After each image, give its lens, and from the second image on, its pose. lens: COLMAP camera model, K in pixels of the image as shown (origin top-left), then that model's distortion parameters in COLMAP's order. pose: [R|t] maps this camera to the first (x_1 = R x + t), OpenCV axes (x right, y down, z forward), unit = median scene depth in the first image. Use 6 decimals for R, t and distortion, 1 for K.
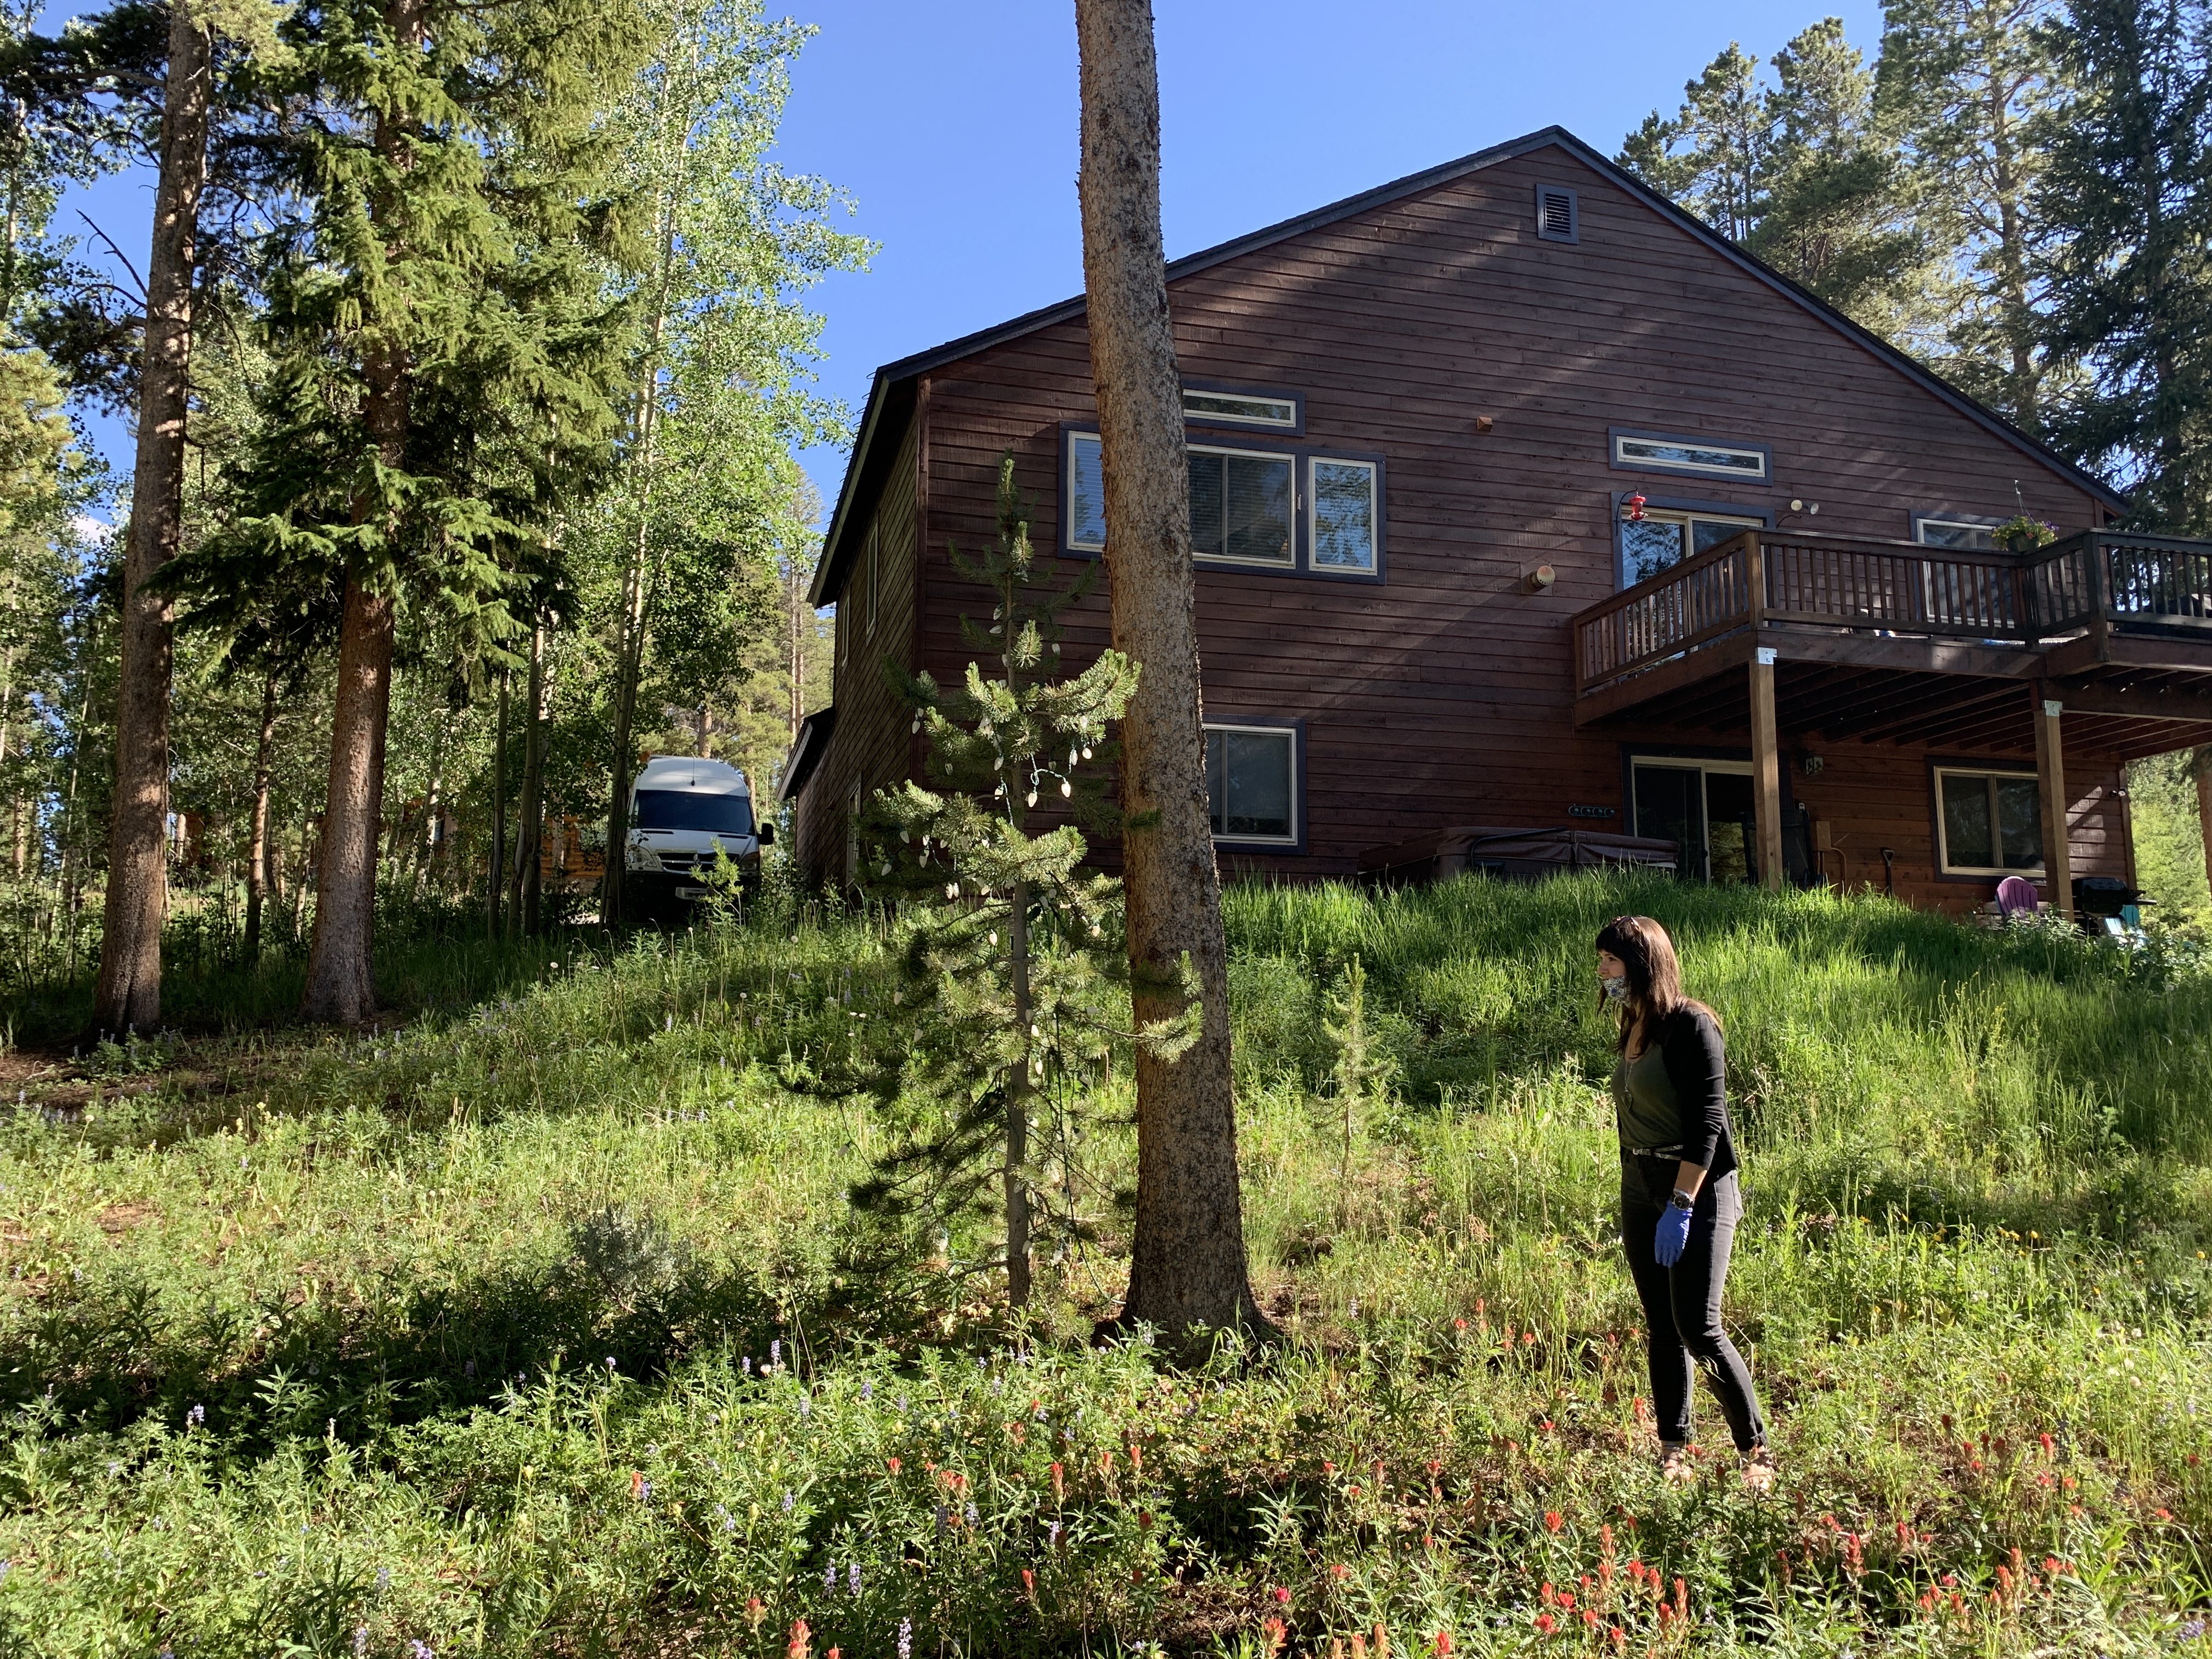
lens RADIAL K [[1686.8, 0, 1099.7], [0, 1686.8, 819.3], [0, 0, 1]] dist [0.011938, -0.010733]
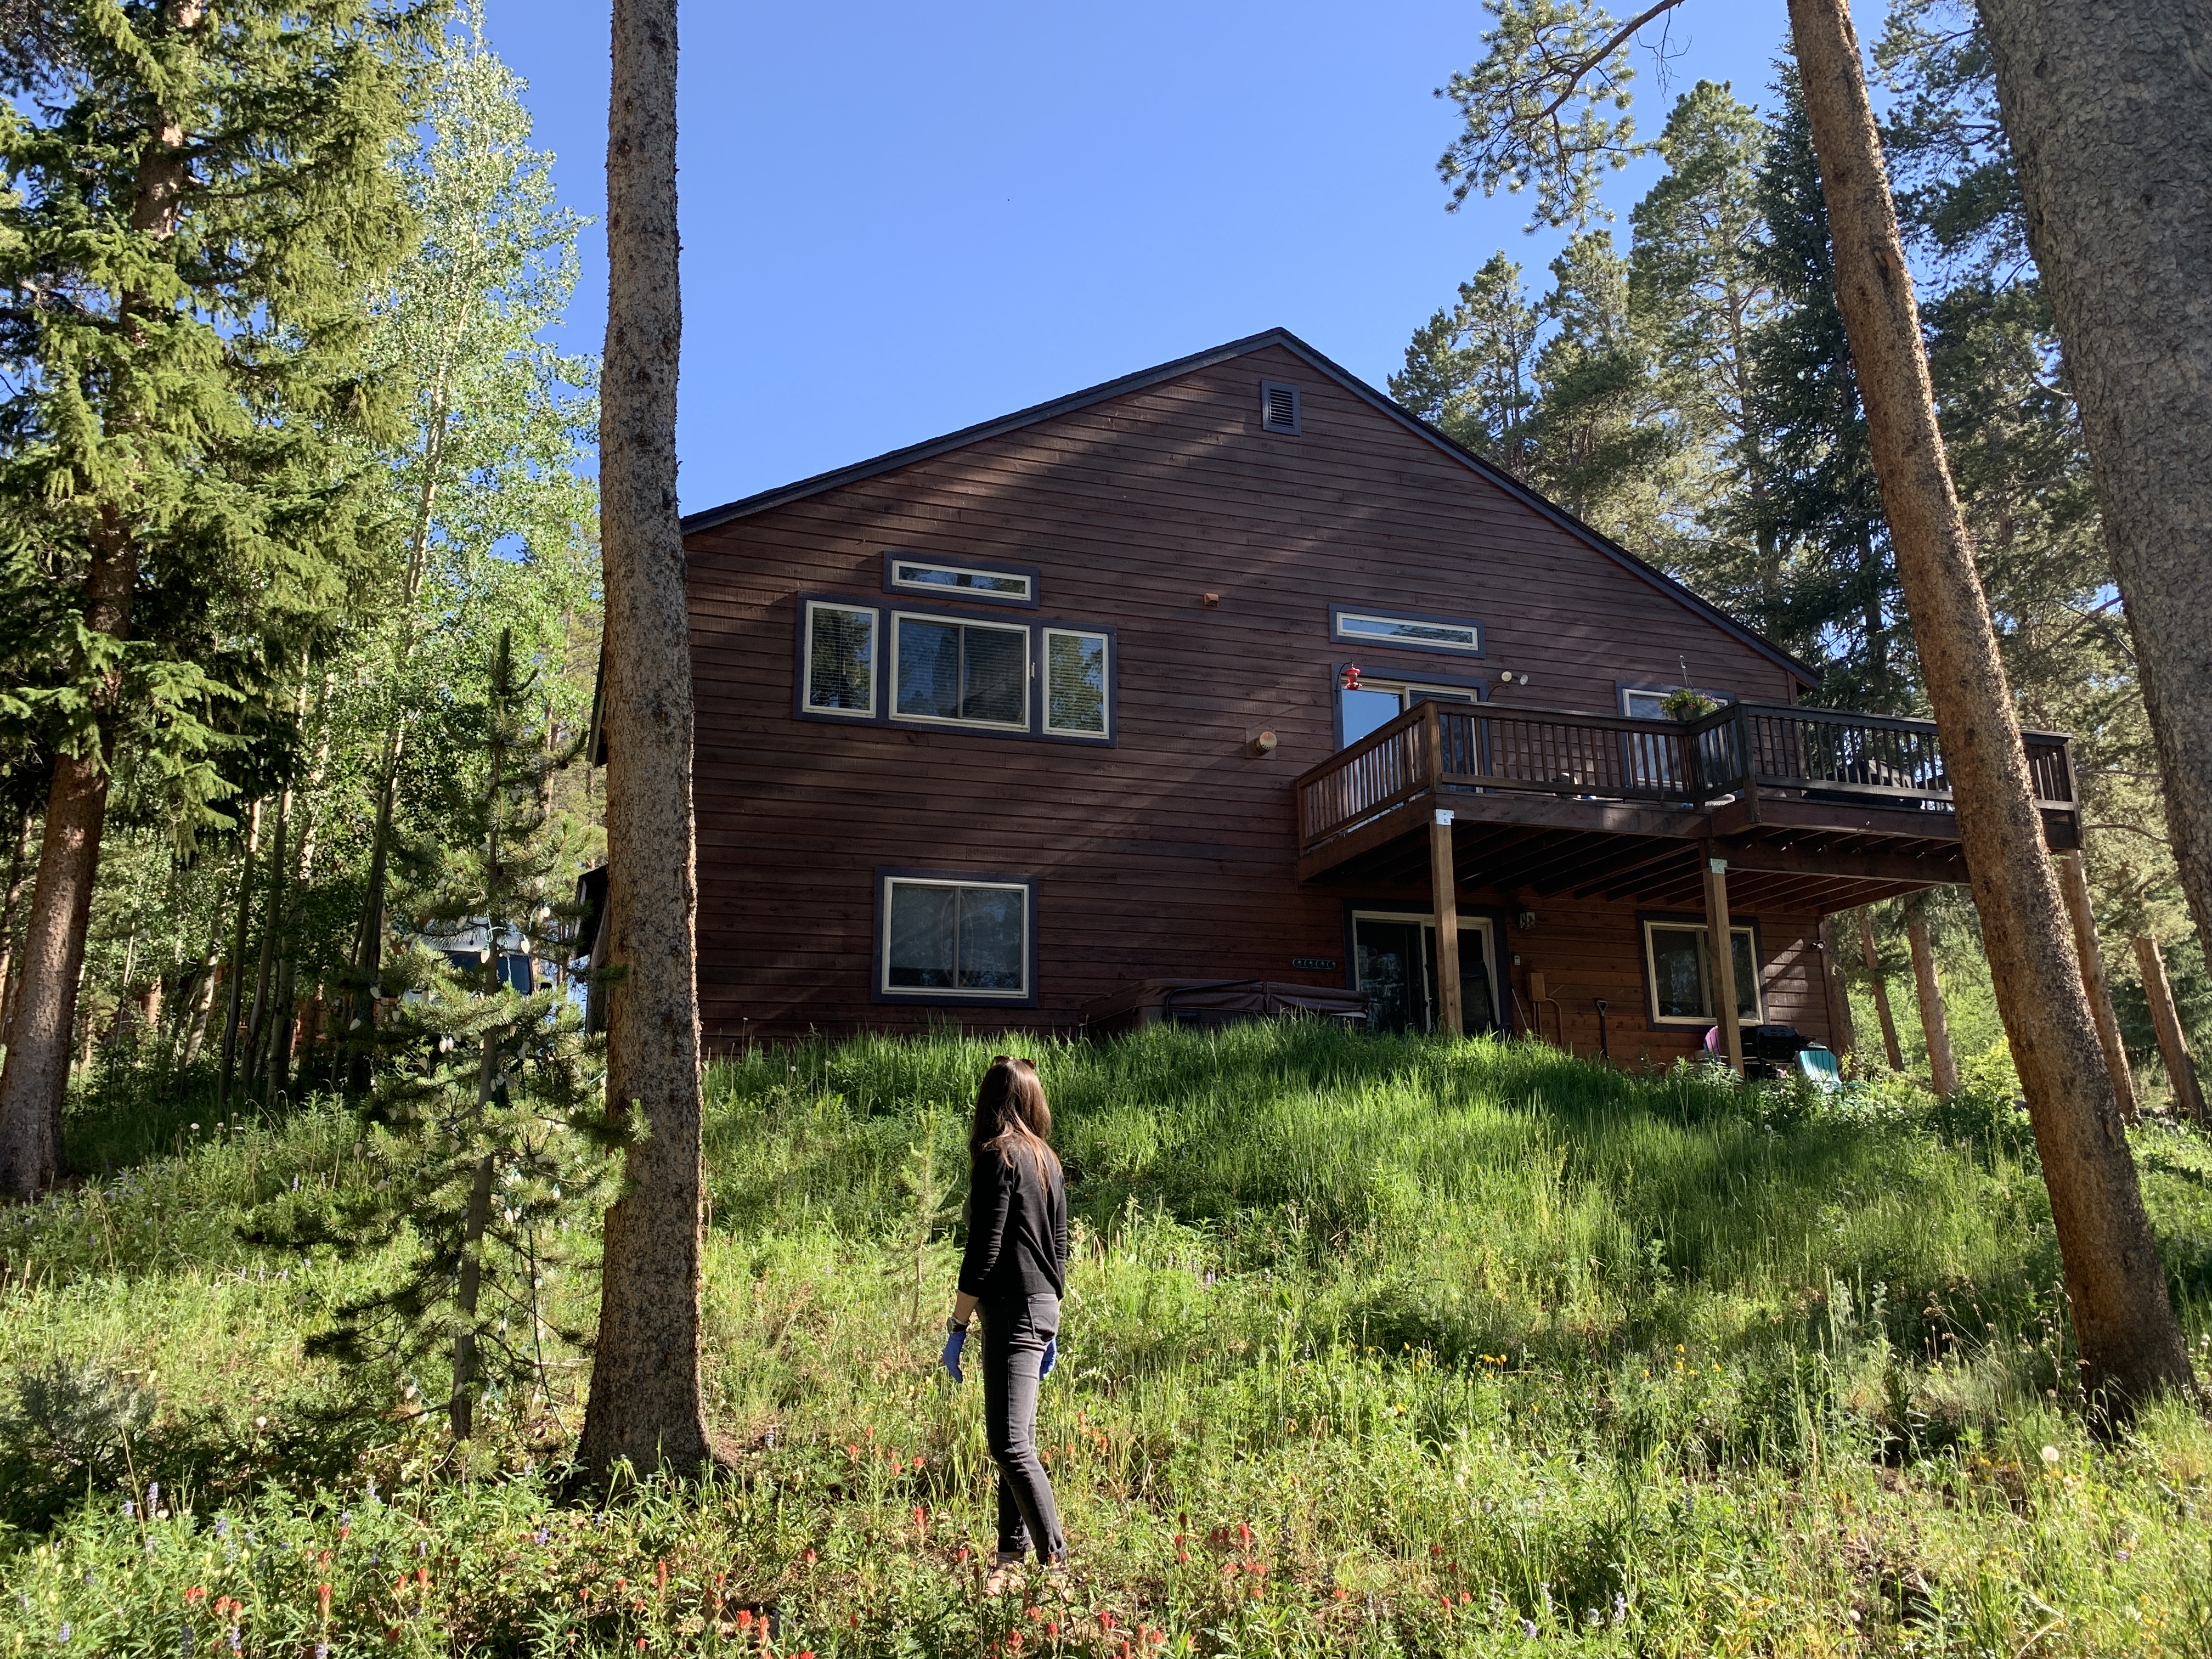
lens RADIAL K [[1682.8, 0, 1119.3], [0, 1682.8, 799.3], [0, 0, 1]] dist [0.041482, -0.038885]
pose [[0.997221, 0.001876, 0.074472, 0.110603], [0.005794, 0.994702, -0.102635, 0.000105], [-0.074270, 0.102782, 0.991927, -0.044775]]
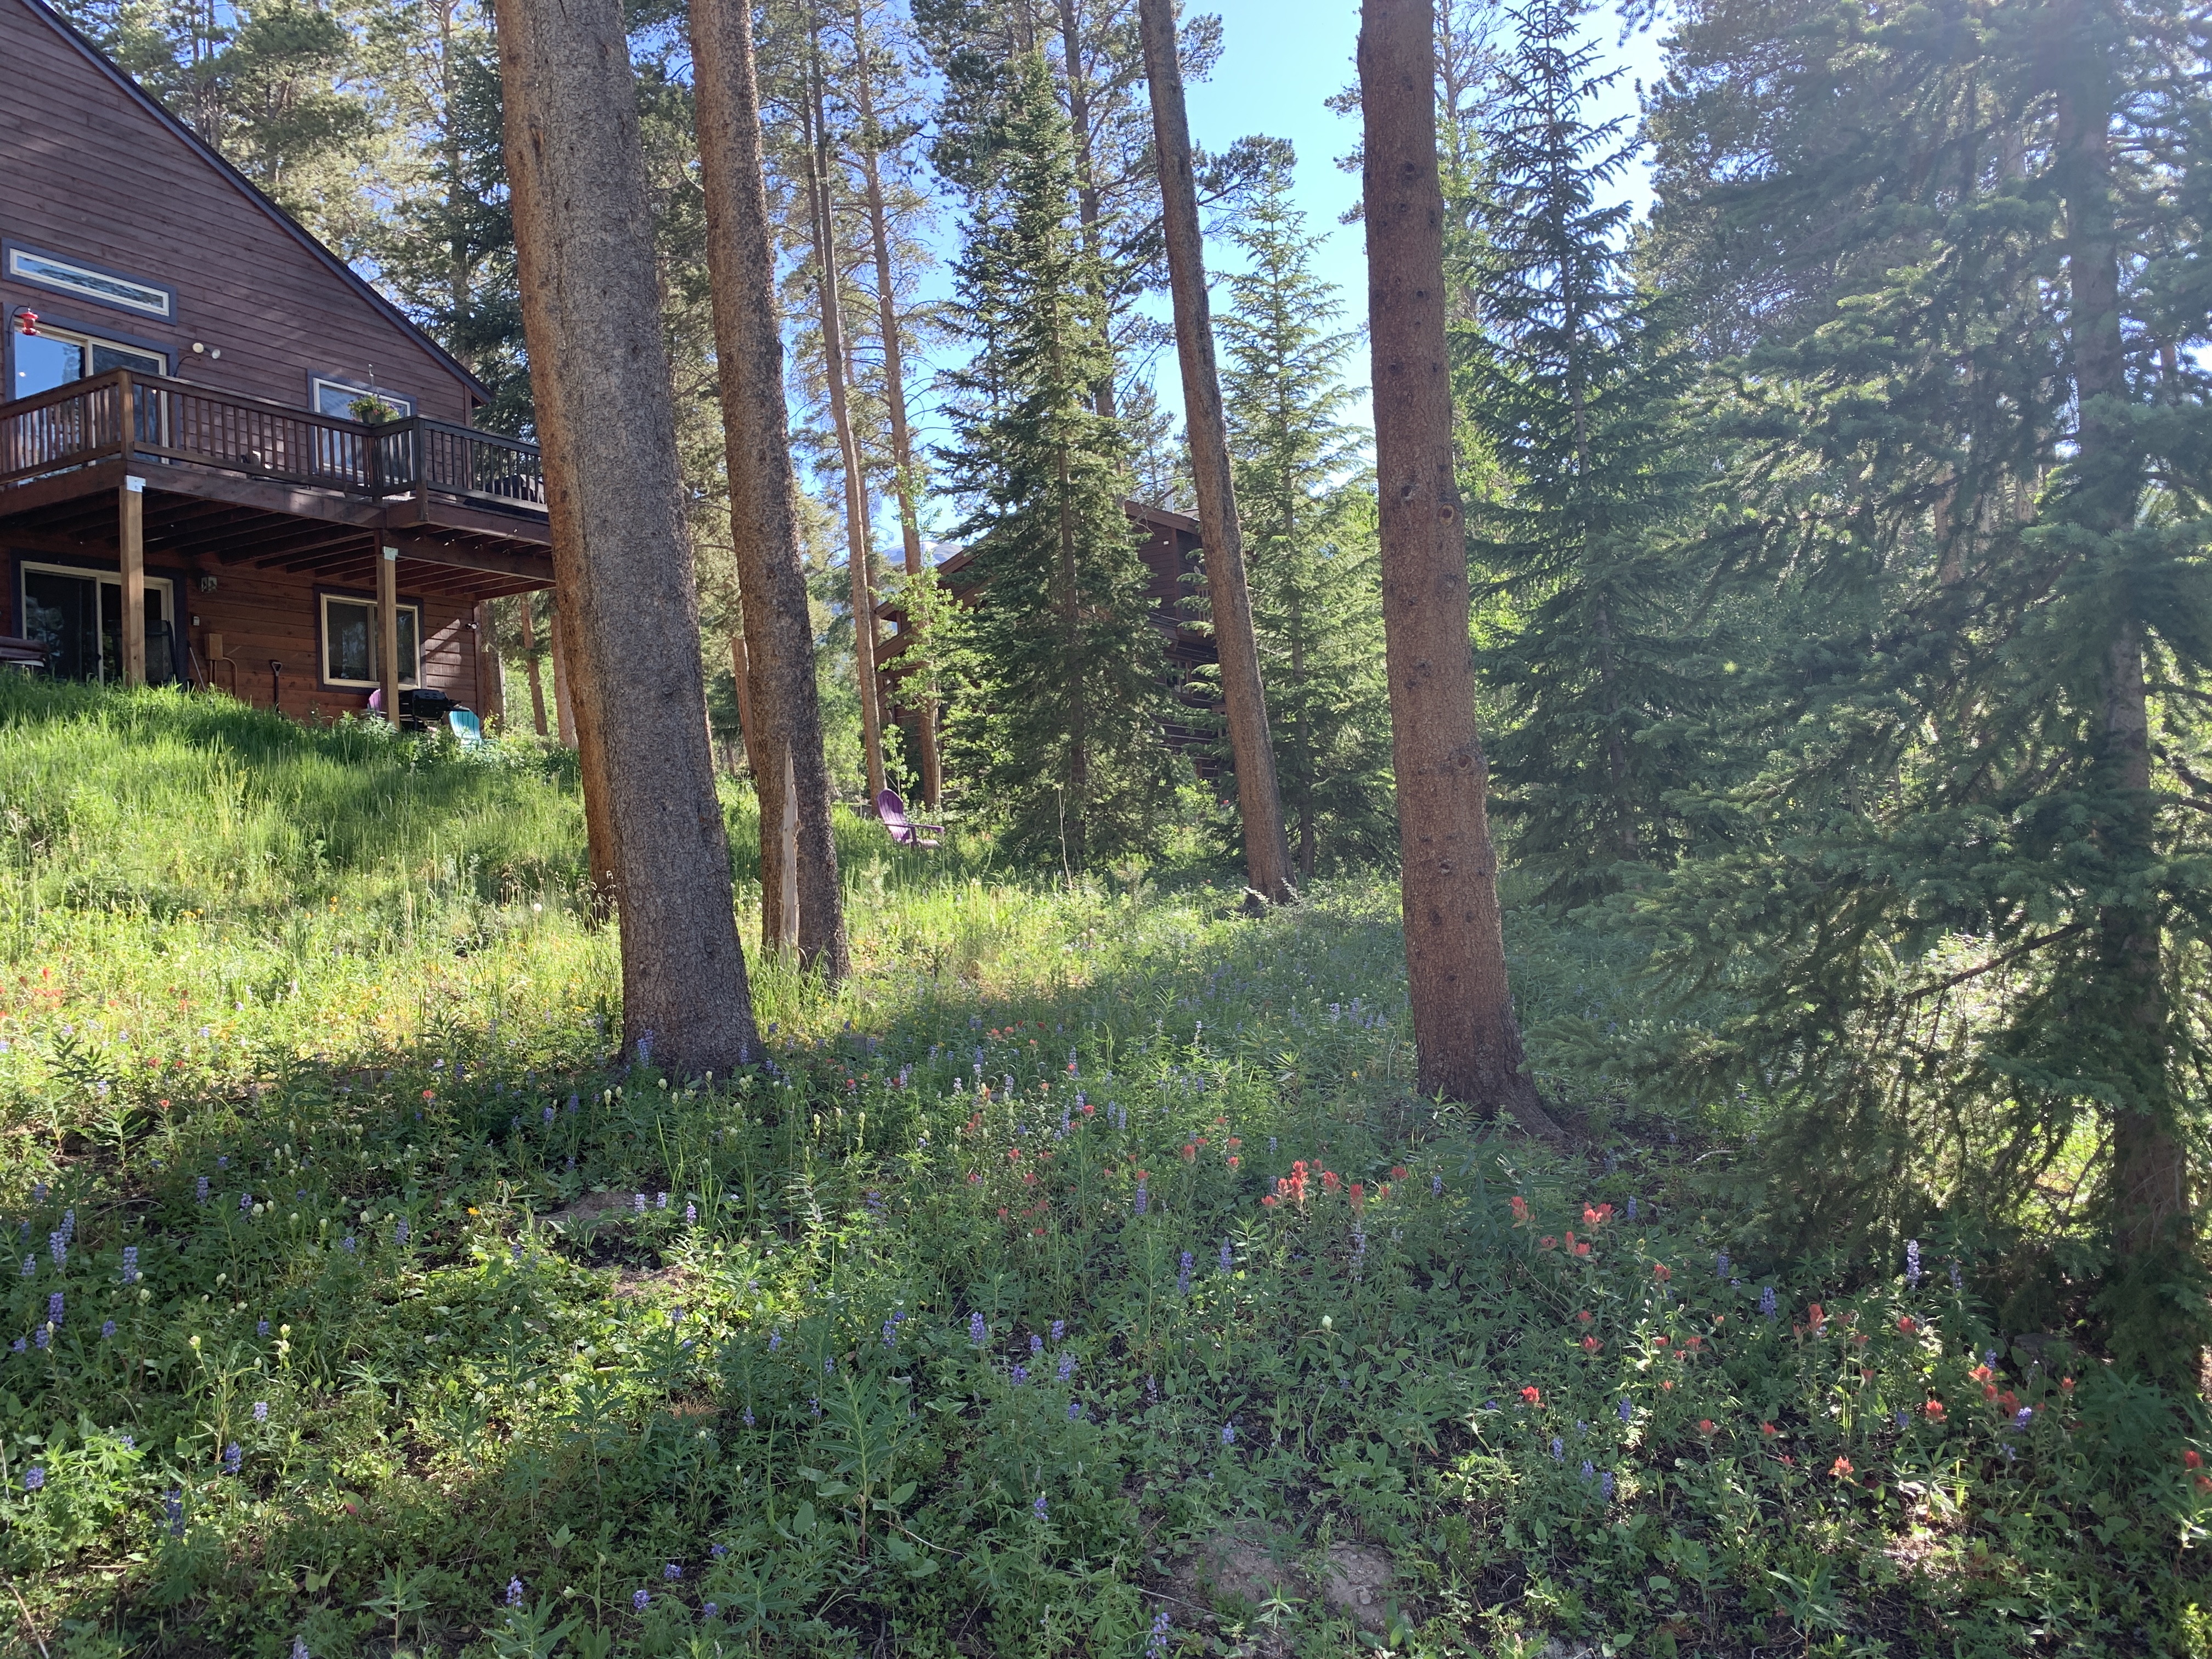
lens RADIAL K [[1681.5, 0, 1090.6], [0, 1681.5, 825.2], [0, 0, 1]] dist [0.003393, 0.000751]
pose [[0.690973, -0.018872, 0.722635, 0.011682], [-0.060575, 0.994632, 0.083896, -0.000967], [-0.720339, -0.101743, 0.686120, -0.281682]]
